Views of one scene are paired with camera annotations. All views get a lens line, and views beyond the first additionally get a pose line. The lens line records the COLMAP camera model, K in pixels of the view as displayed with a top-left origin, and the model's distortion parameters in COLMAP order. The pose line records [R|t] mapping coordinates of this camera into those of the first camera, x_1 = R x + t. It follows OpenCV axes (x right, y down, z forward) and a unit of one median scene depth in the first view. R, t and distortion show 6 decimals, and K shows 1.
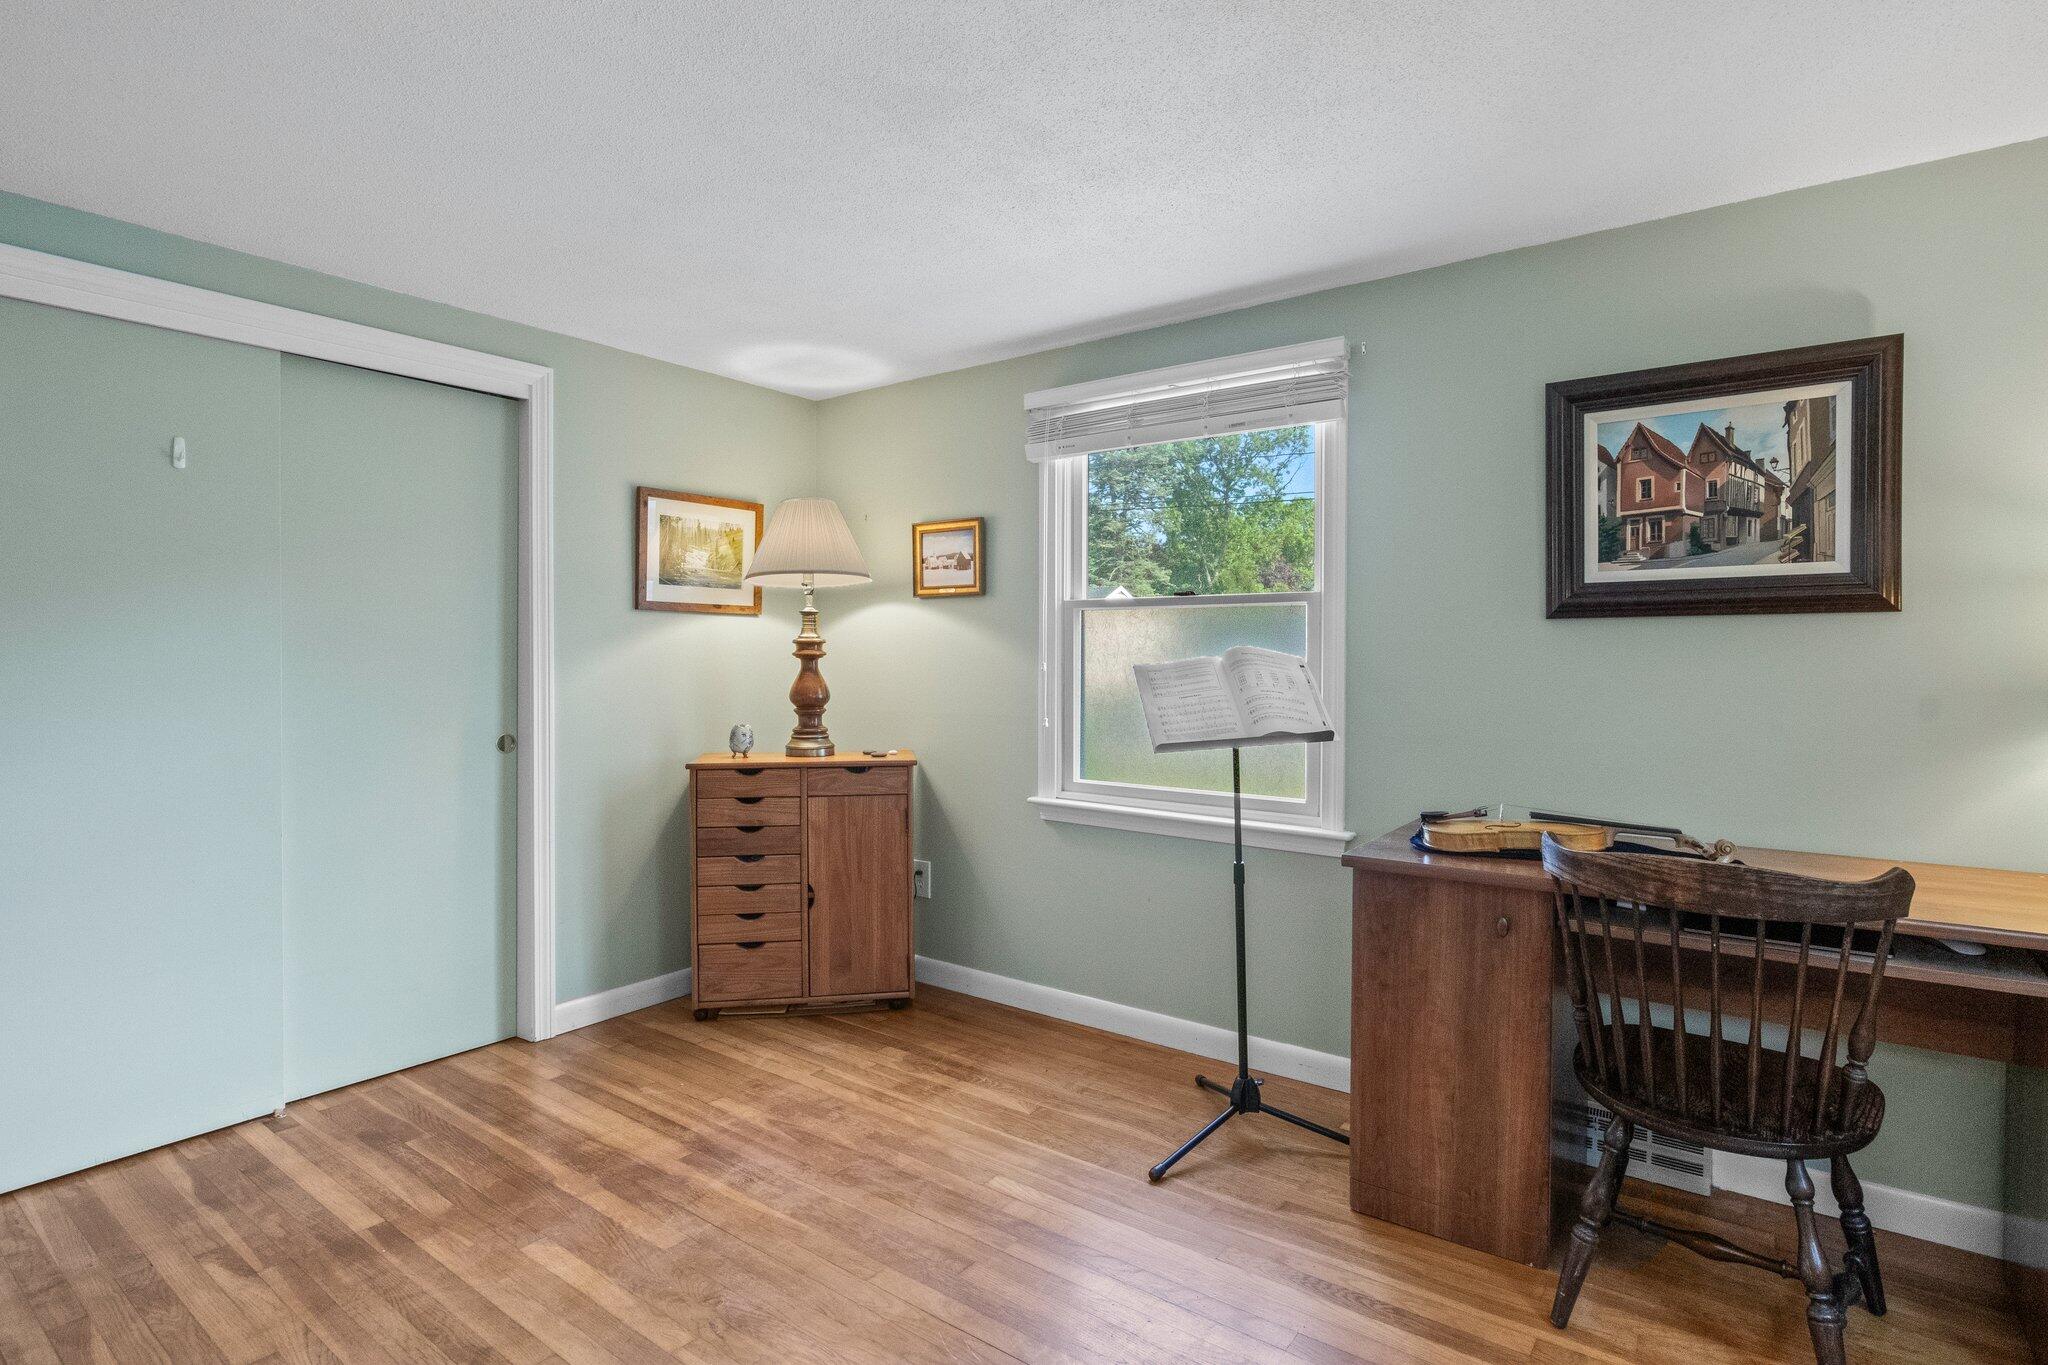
lens RADIAL K [[1015.9, 0, 1039.9], [0, 1015.9, 666.5], [0, 0, 1]] dist [-0.010974, 0.001570]
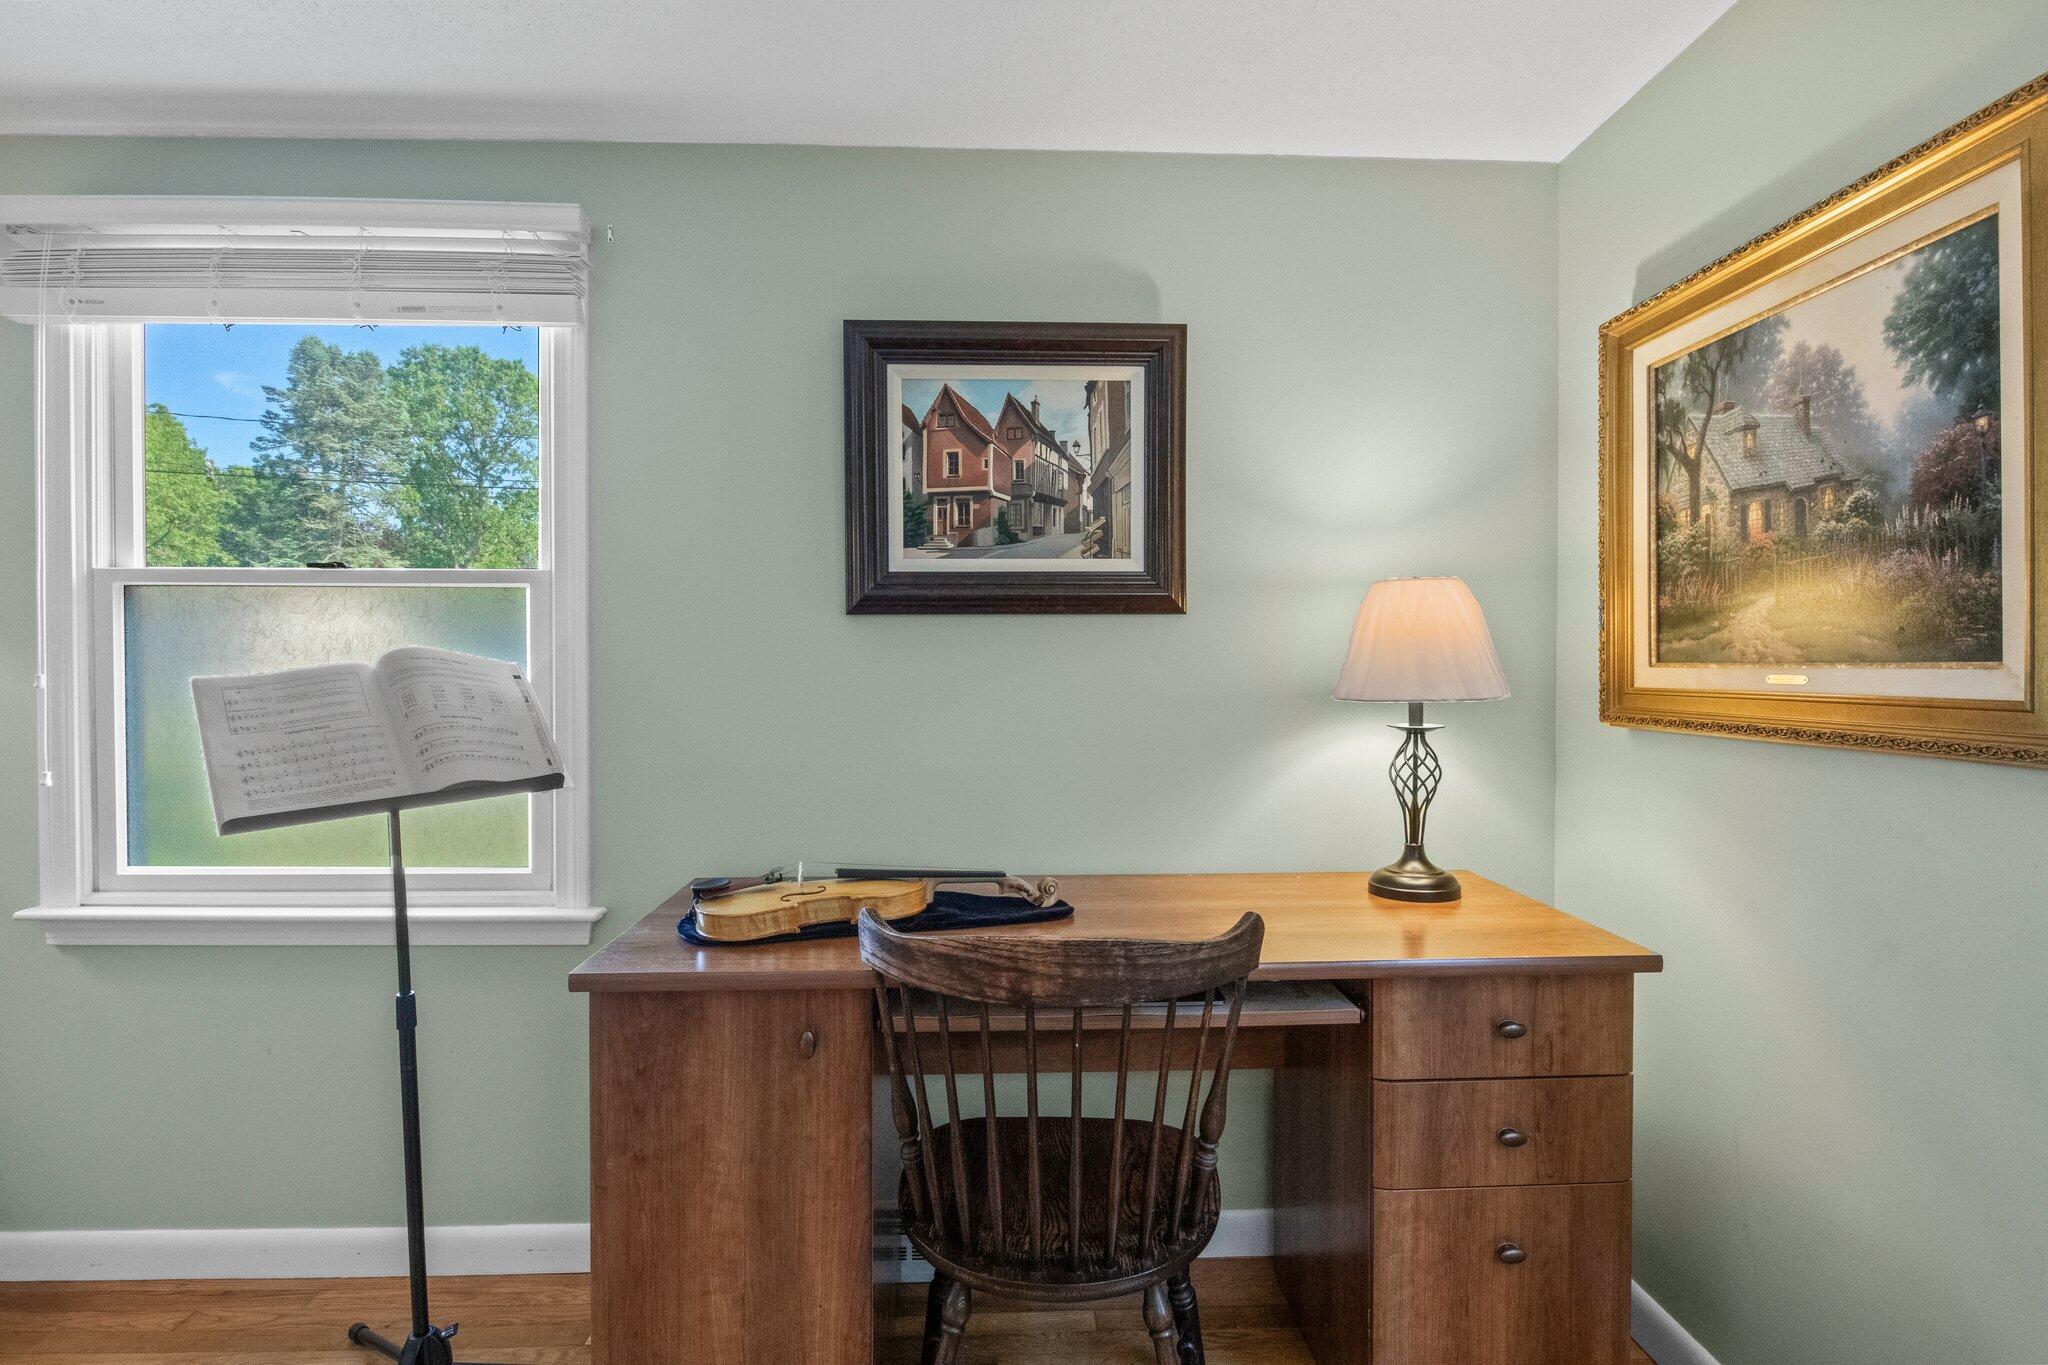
lens RADIAL K [[1022.6, 0, 1029.5], [0, 1022.6, 678.3], [0, 0, 1]] dist [-0.003708, -0.000523]
pose [[0.783198, -0.011307, 0.621669, 0.117505], [0.007993, 0.999935, 0.008116, -0.002443], [-0.621721, -0.001387, 0.783238, 0.294965]]
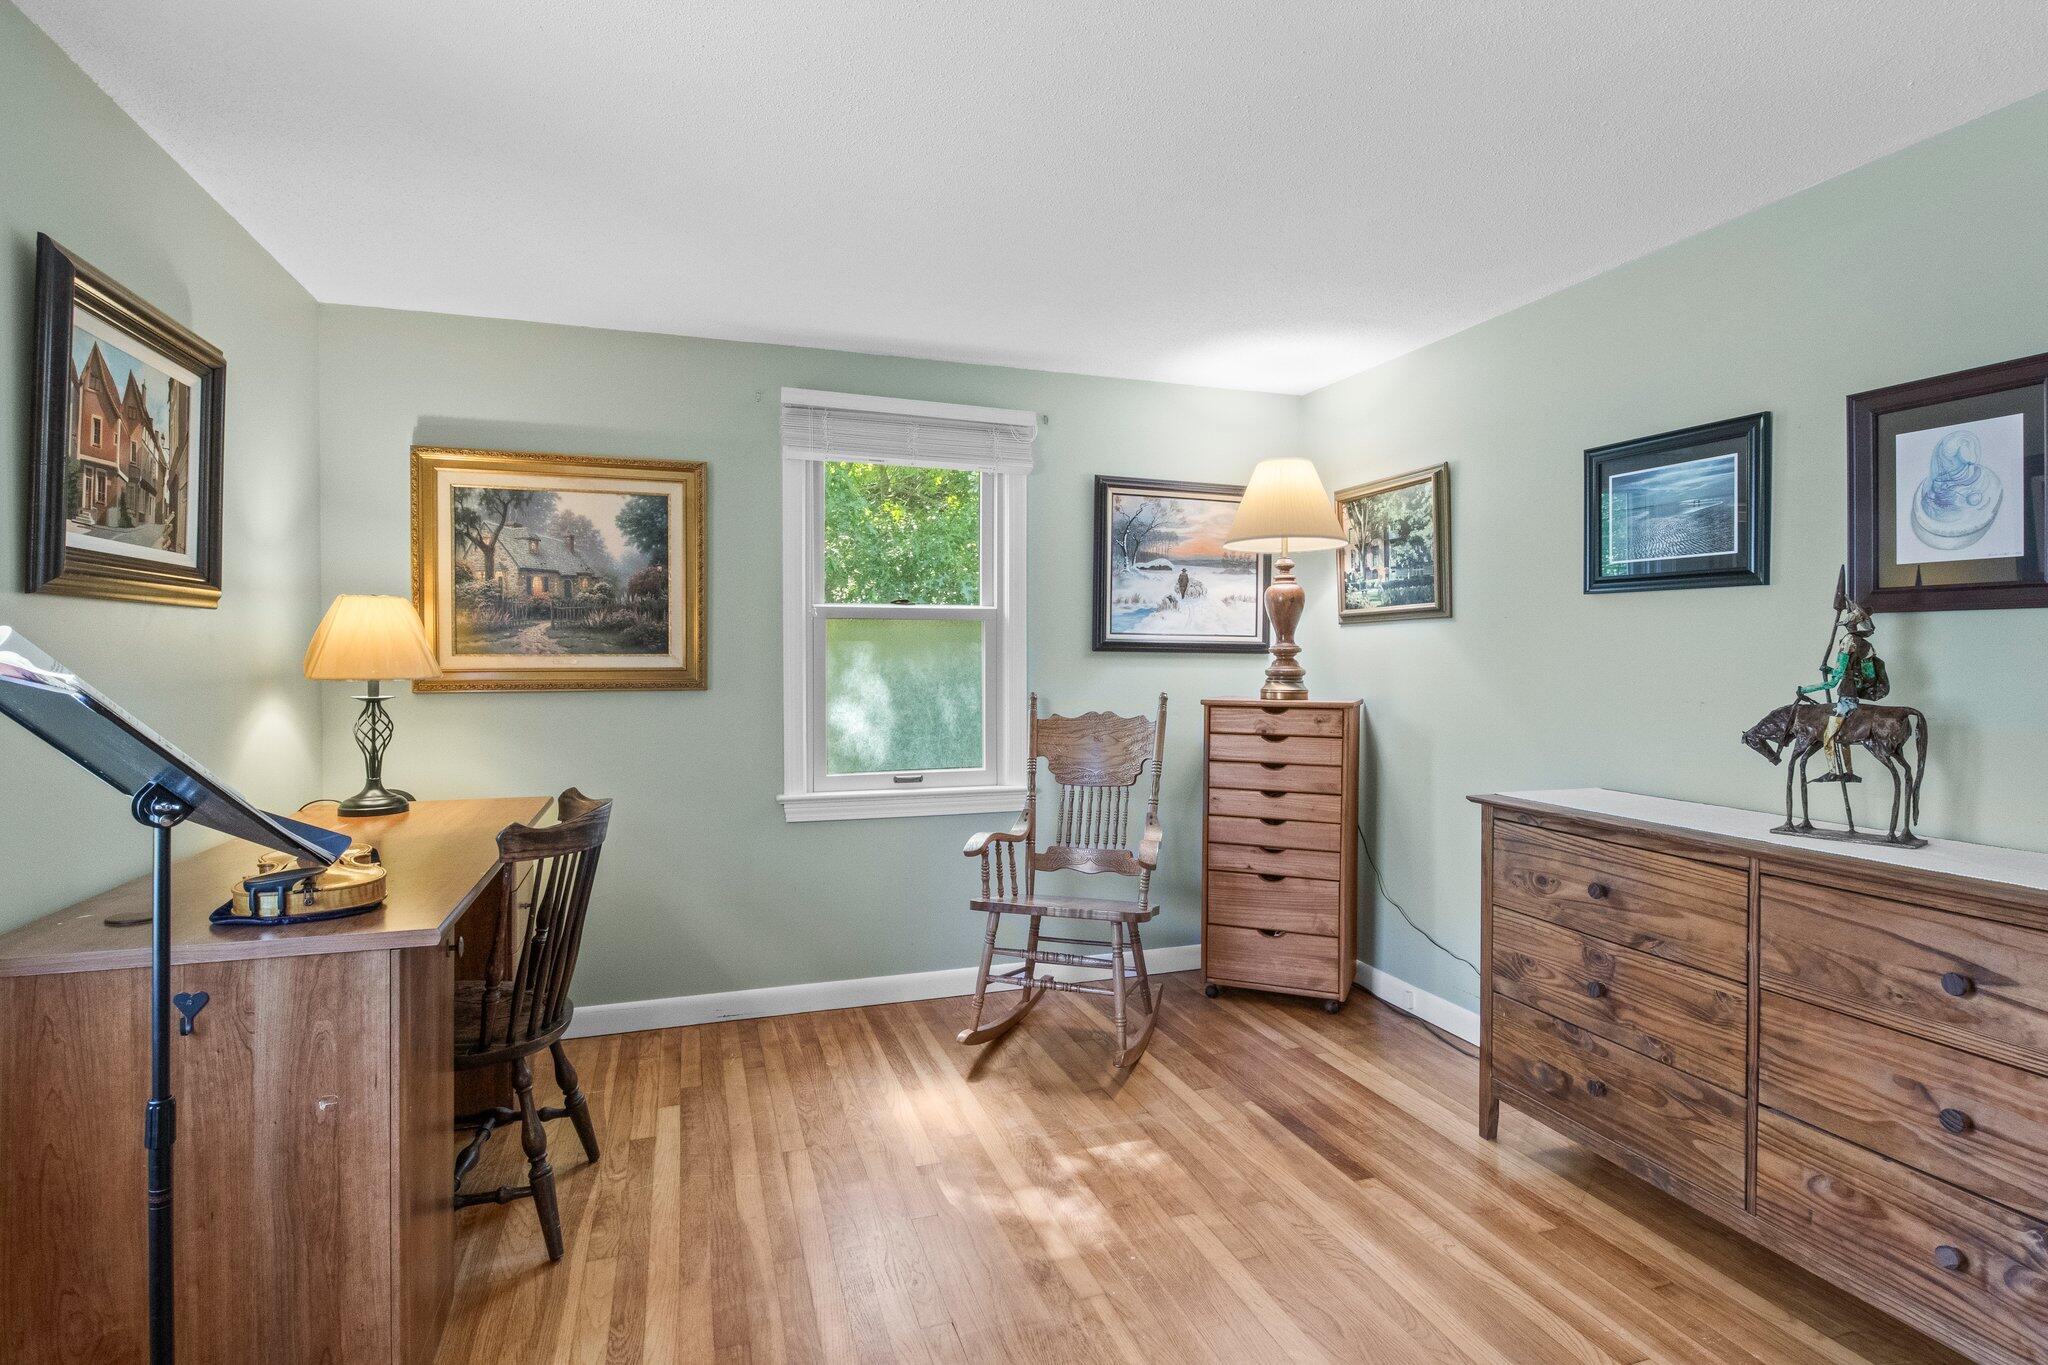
lens RADIAL K [[1026.7, 0, 1029.5], [0, 1026.7, 668.9], [0, 0, 1]] dist [-0.000730, -0.000238]
pose [[-0.816365, -0.010776, 0.577436, -0.424781], [0.003122, 0.999729, 0.023070, -0.012902], [-0.577529, 0.020636, -0.816110, 1.243132]]
